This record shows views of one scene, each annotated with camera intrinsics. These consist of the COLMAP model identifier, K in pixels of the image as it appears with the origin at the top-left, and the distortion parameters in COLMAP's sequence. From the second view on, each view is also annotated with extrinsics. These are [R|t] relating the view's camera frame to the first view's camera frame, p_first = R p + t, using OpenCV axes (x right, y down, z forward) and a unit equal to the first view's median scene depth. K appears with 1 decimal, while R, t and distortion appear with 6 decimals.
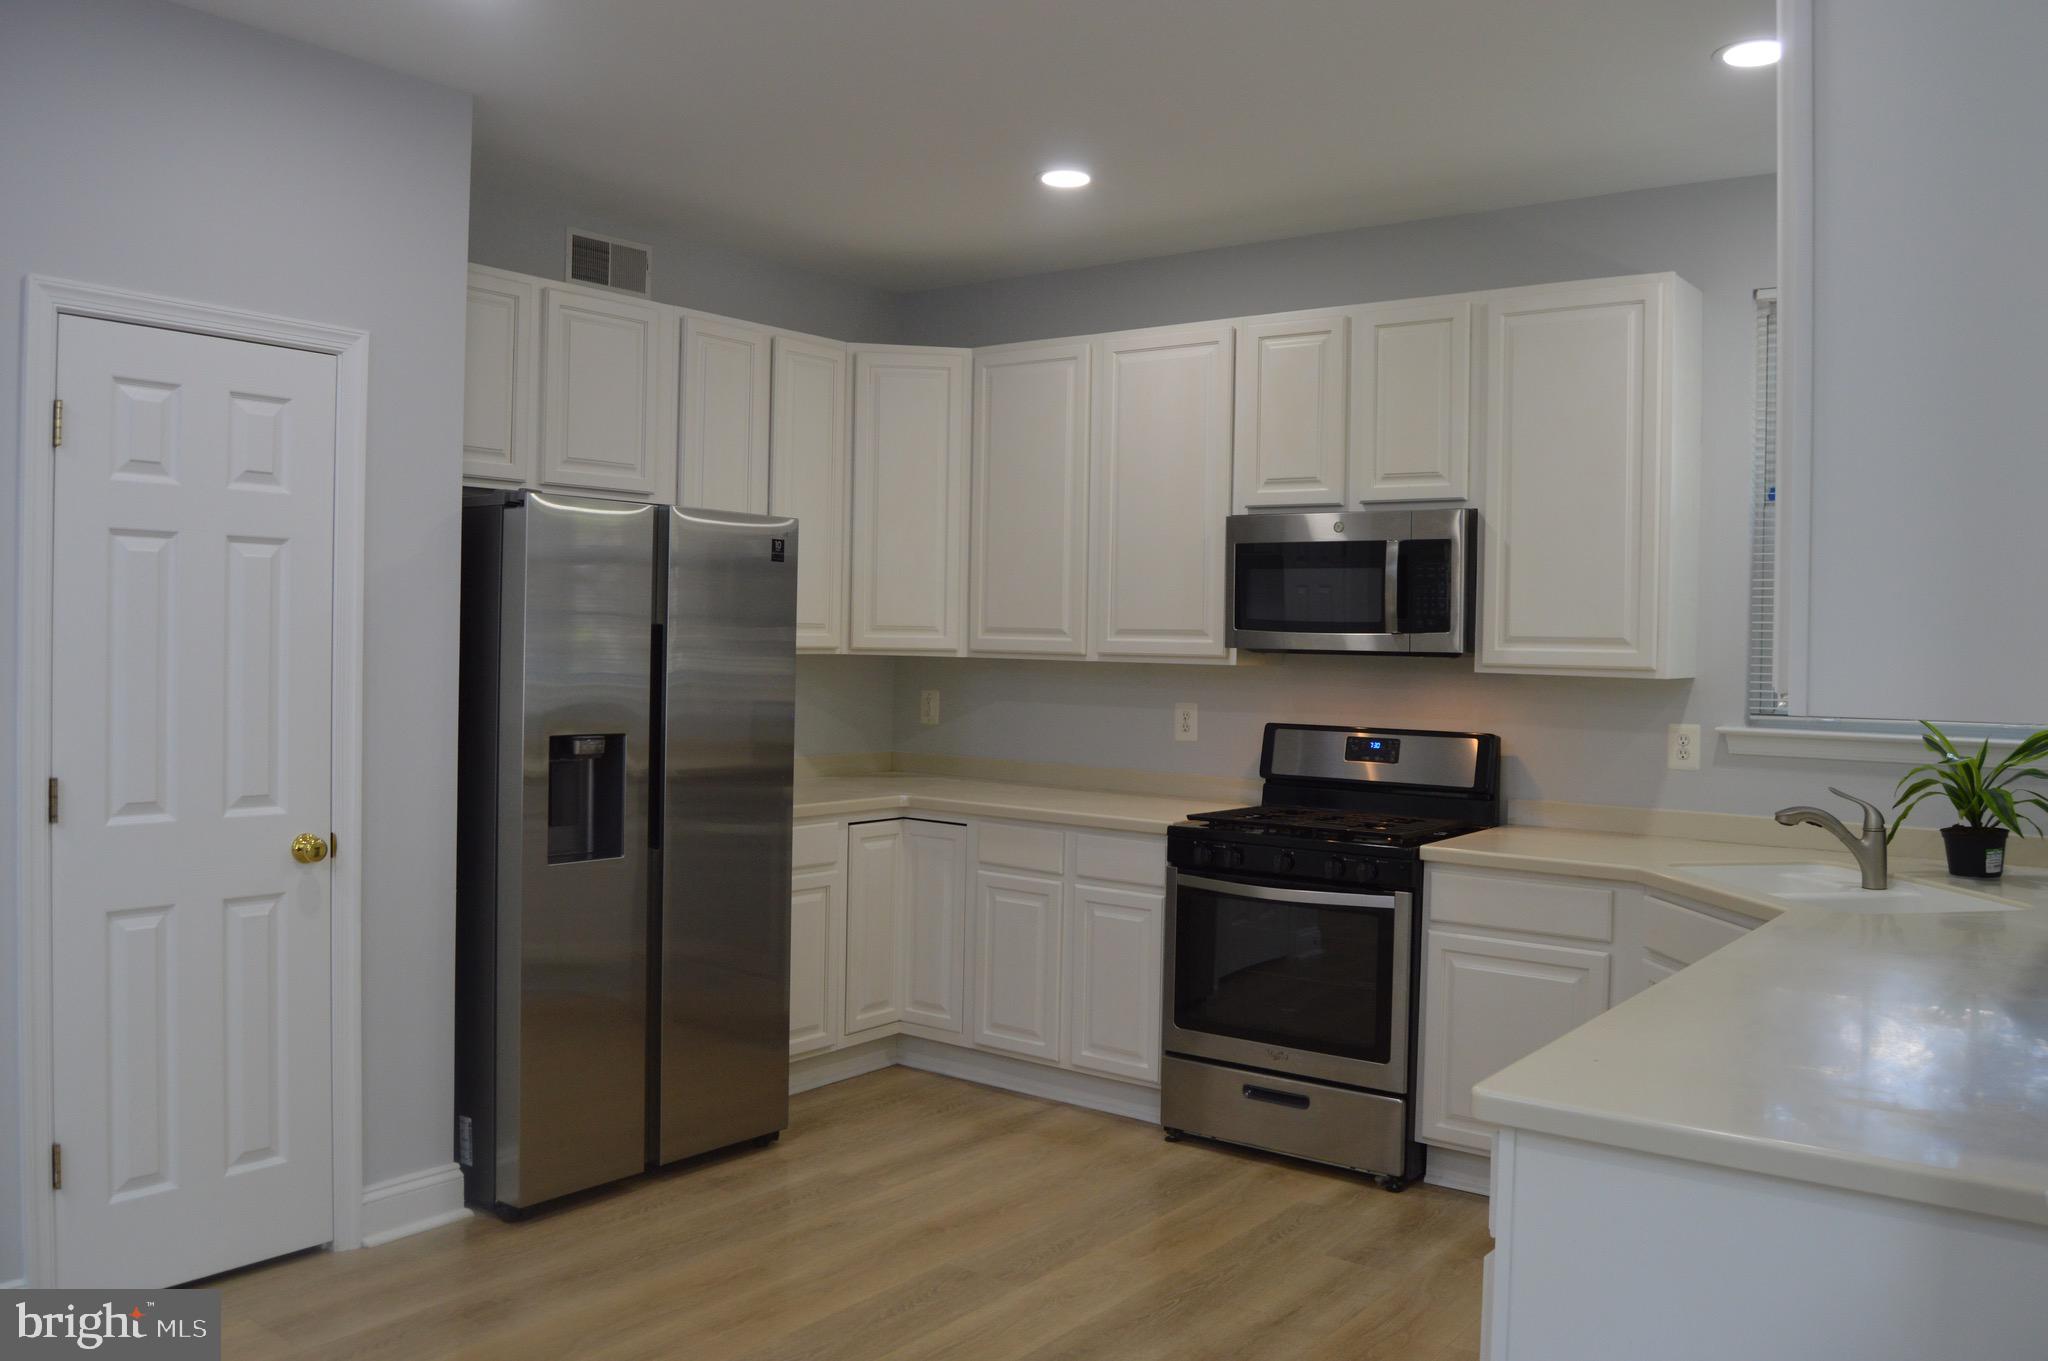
lens RADIAL K [[1619.2, 0, 1024.0], [0, 1619.2, 680.5], [0, 0, 1]] dist [-0.088647, -0.001781]
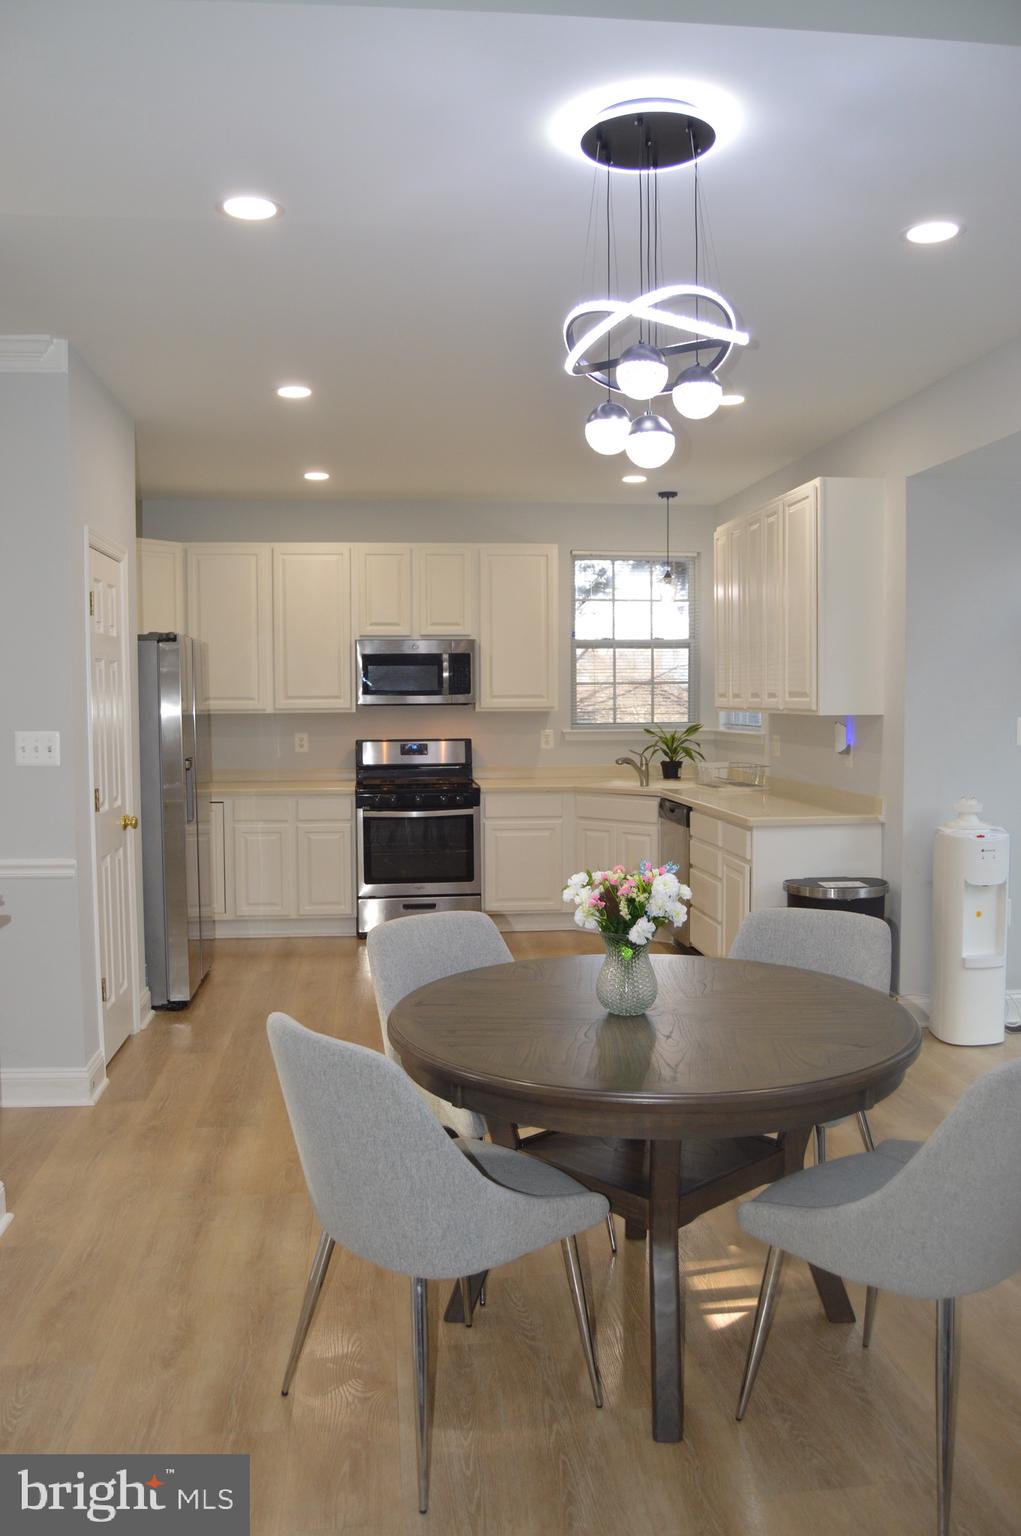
lens RADIAL K [[1214.4, 0, 510.5], [0, 1214.4, 768.0], [0, 0, 1]] dist [-0.088647, -0.001781]
pose [[0.732337, -0.064528, 0.677879, -0.855173], [0.038652, 0.997834, 0.053227, -0.014208], [-0.679845, -0.012779, 0.733244, -0.297211]]
